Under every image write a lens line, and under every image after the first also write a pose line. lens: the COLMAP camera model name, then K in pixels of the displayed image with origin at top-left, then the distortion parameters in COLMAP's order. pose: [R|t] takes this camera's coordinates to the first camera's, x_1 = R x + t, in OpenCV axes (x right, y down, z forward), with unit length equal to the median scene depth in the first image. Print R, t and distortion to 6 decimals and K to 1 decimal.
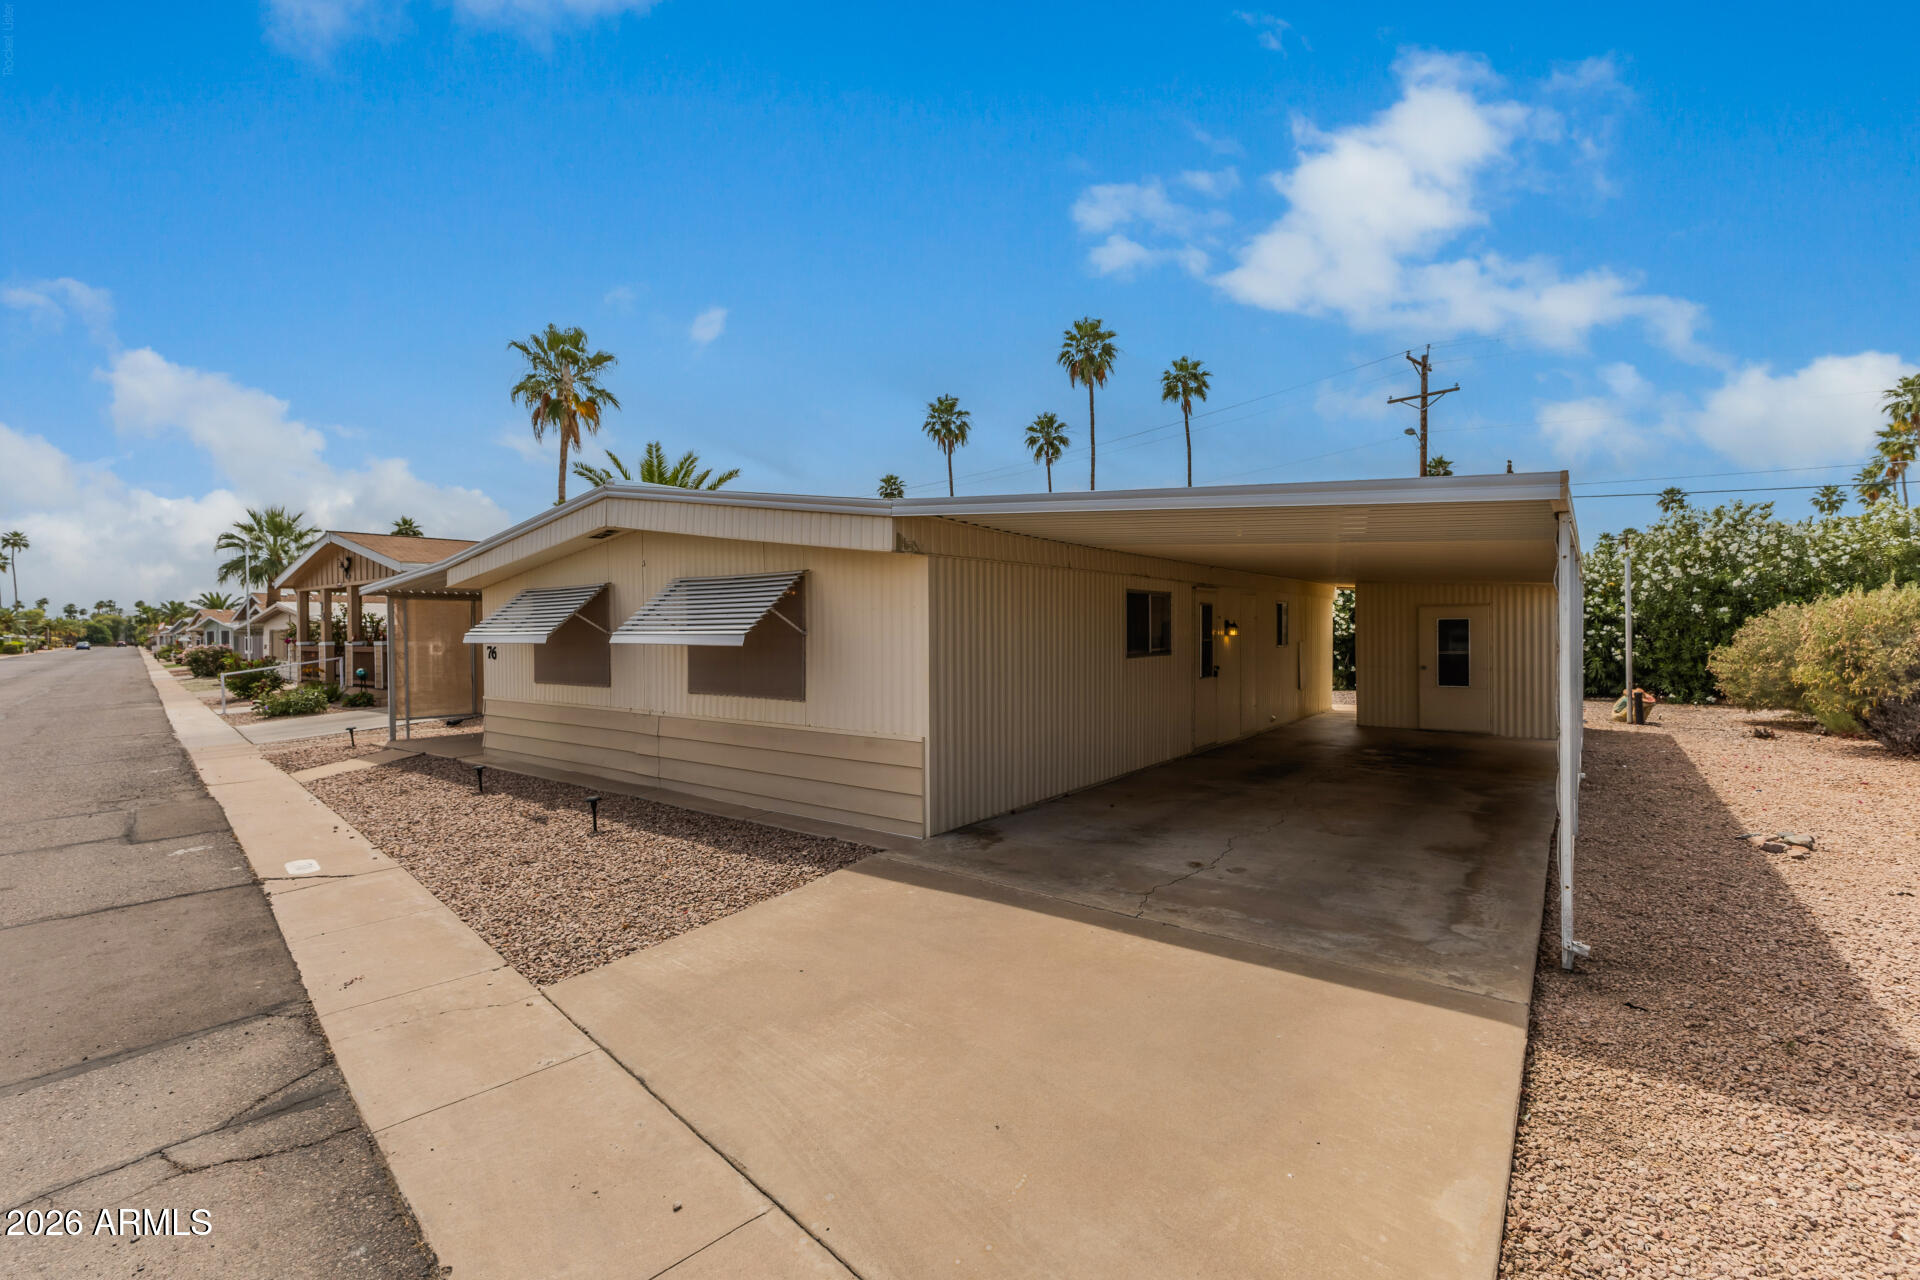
lens RADIAL K [[838.0, 0, 956.3], [0, 838.0, 629.8], [0, 0, 1]] dist [0.008258, -0.000542]
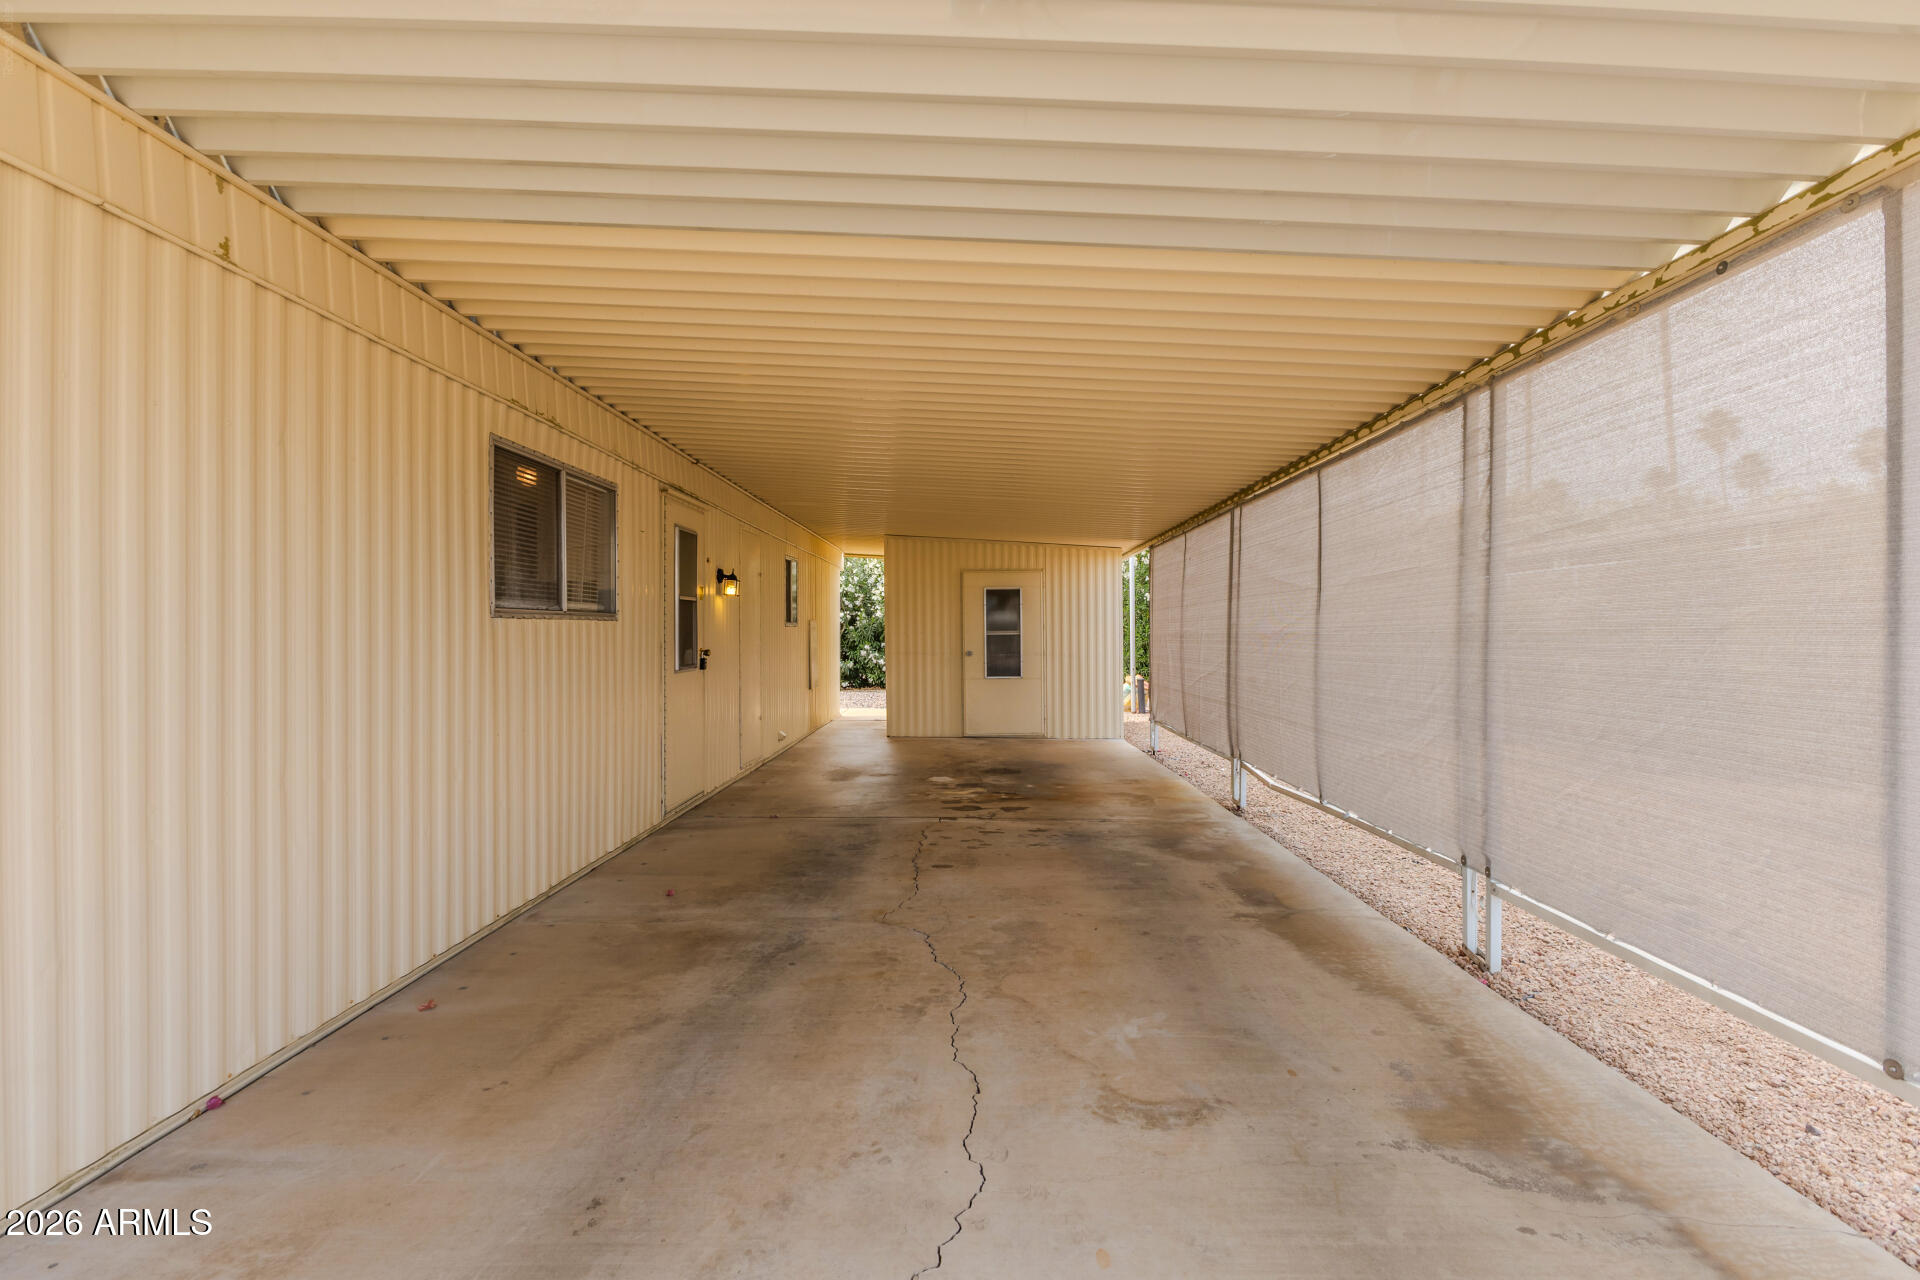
lens RADIAL K [[875.9, 0, 956.1], [0, 875.9, 633.6], [0, 0, 1]] dist [-0.000645, -0.000063]
pose [[0.813704, -0.001522, 0.581277, 0.109608], [0.003975, 0.999988, -0.002946, 0.033469], [-0.581266, 0.004708, 0.813700, 0.426714]]
